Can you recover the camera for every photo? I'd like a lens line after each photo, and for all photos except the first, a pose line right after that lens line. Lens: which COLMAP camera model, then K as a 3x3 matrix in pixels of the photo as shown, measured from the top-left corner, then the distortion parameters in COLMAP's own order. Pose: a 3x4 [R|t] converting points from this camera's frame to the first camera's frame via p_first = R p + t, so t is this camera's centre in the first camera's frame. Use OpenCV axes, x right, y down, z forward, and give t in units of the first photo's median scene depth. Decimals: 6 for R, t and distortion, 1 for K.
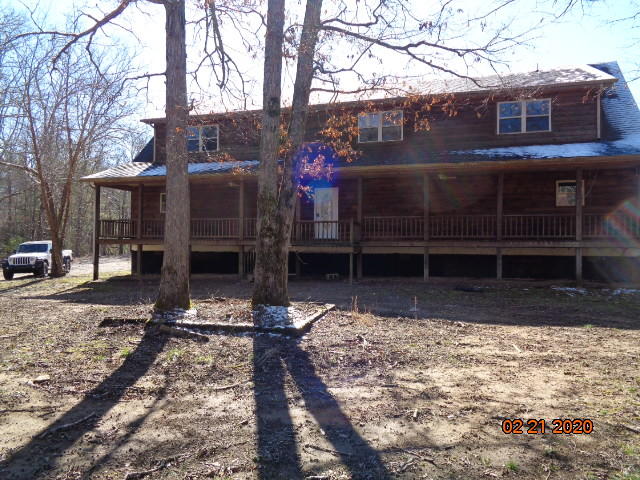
lens RADIAL K [[473.6, 0, 322.1], [0, 473.6, 239.0], [0, 0, 1]] dist [0.011997, 0.002979]
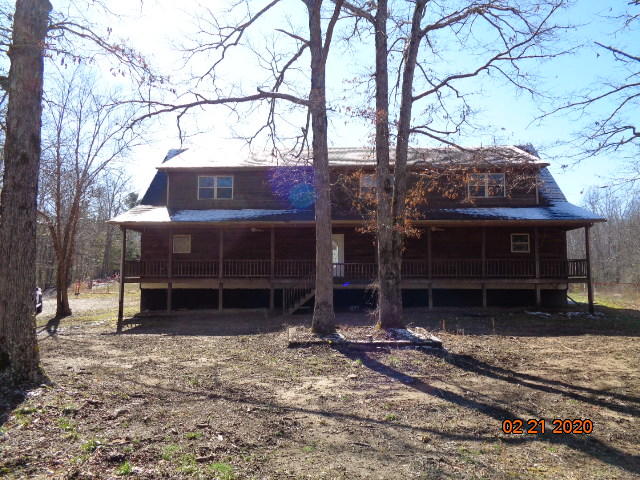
lens RADIAL K [[473.6, 0, 317.5], [0, 473.6, 241.8], [0, 0, 1]] dist [0.011997, 0.002979]
pose [[0.967055, 0.013394, 0.254216, -0.414591], [0.002945, 0.997959, -0.063785, -0.015570], [-0.254552, 0.062432, 0.965042, -0.180372]]
